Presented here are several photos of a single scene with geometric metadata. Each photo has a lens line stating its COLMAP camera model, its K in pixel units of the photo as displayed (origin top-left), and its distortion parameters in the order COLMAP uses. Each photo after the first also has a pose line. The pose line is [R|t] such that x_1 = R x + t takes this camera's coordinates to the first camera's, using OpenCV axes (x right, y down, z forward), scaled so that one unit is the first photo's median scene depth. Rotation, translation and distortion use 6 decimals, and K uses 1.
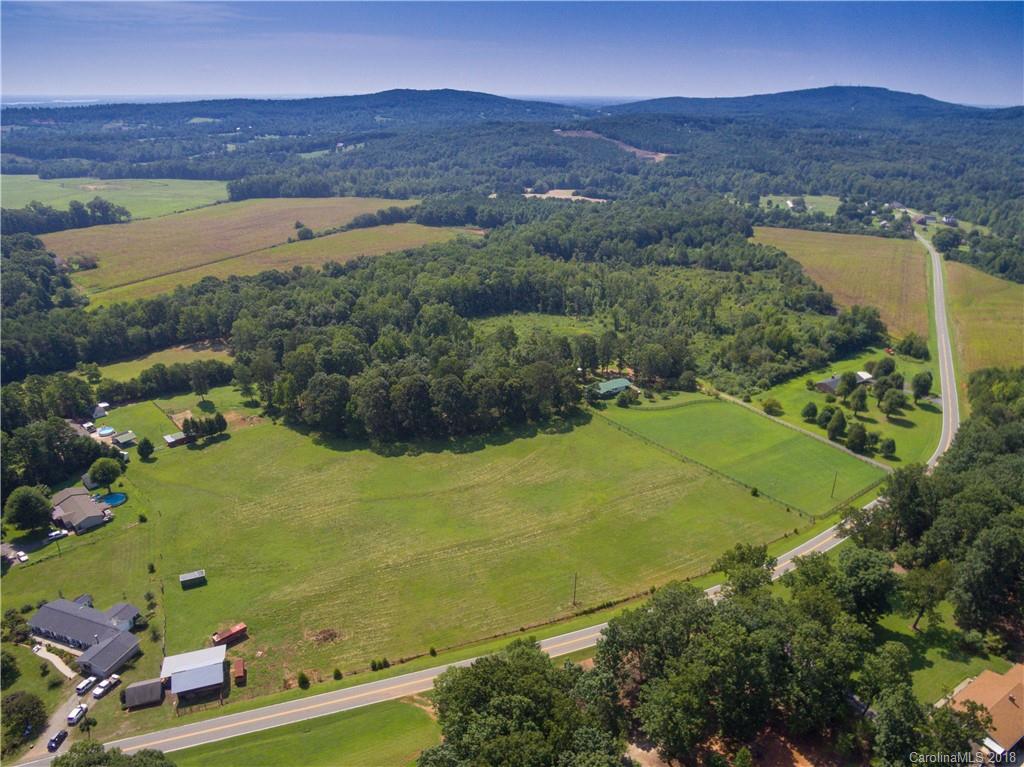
lens RADIAL K [[684.7, 0, 517.2], [0, 684.7, 376.2], [0, 0, 1]] dist [-0.063383, 0.038583]
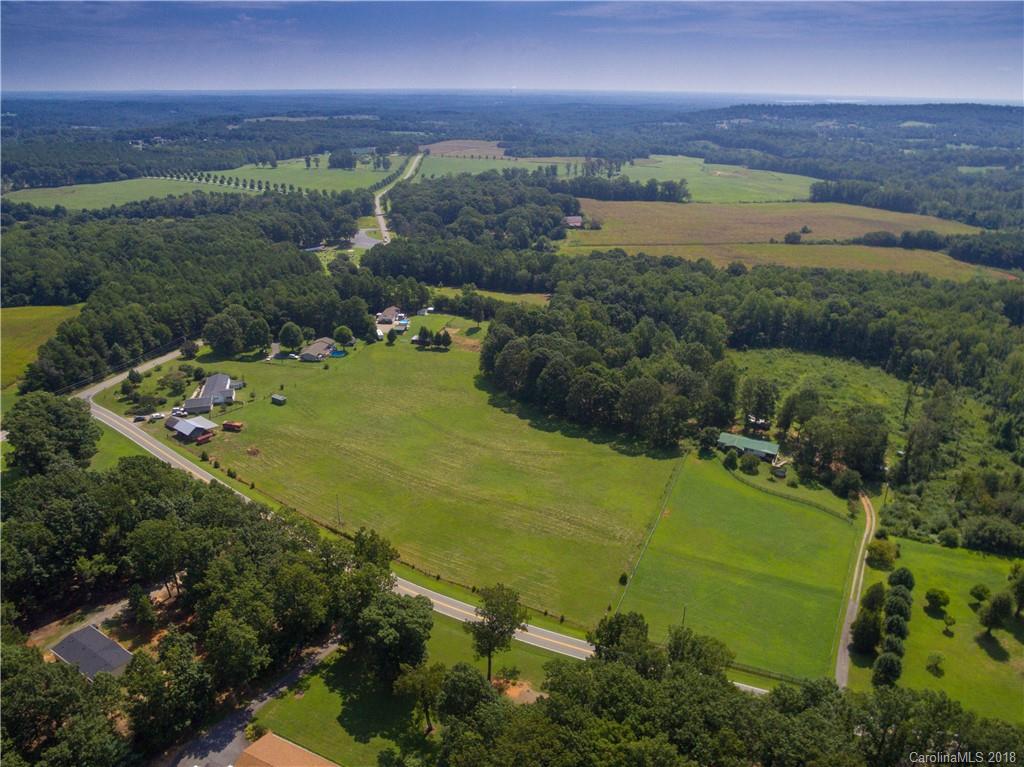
lens RADIAL K [[684.7, 0, 517.6], [0, 684.7, 386.6], [0, 0, 1]] dist [-0.063383, 0.038583]
pose [[0.554638, 0.333095, -0.762512, 0.629365], [-0.325134, 0.930283, 0.169886, -0.107171], [0.765940, 0.153693, 0.624271, 0.274699]]
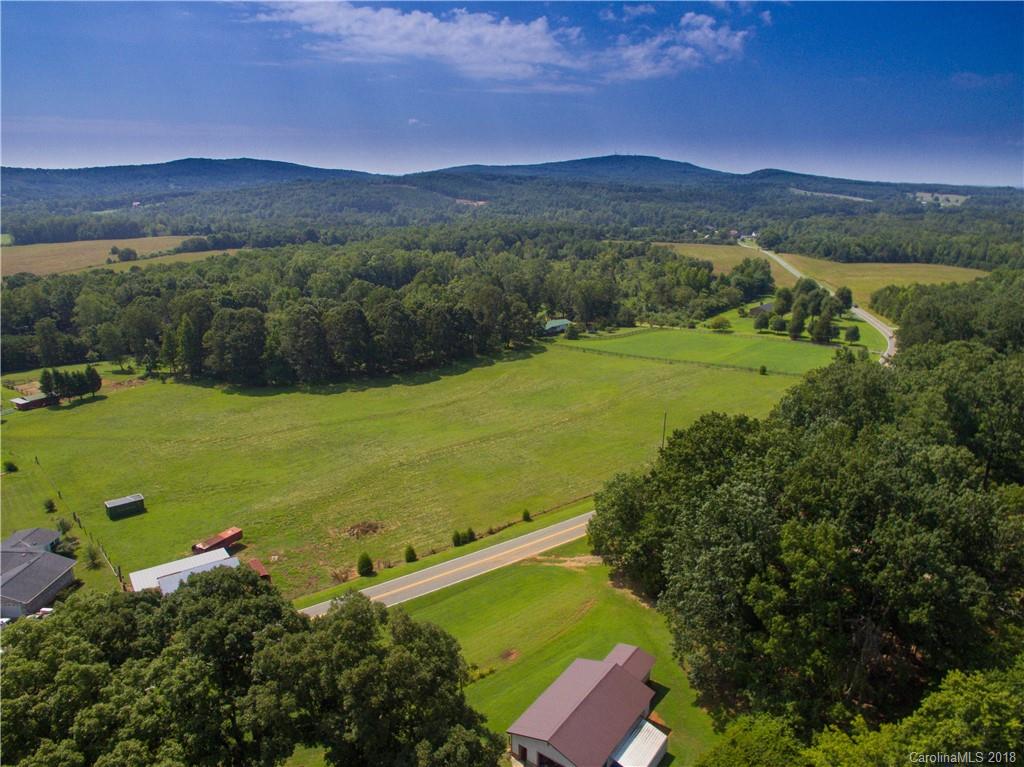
lens RADIAL K [[684.7, 0, 514.8], [0, 684.7, 376.4], [0, 0, 1]] dist [-0.063383, 0.038583]
pose [[0.960769, -0.081174, 0.265204, -0.170202], [0.109135, 0.989720, -0.092435, 0.173242], [-0.254974, 0.117752, 0.959751, 0.151666]]
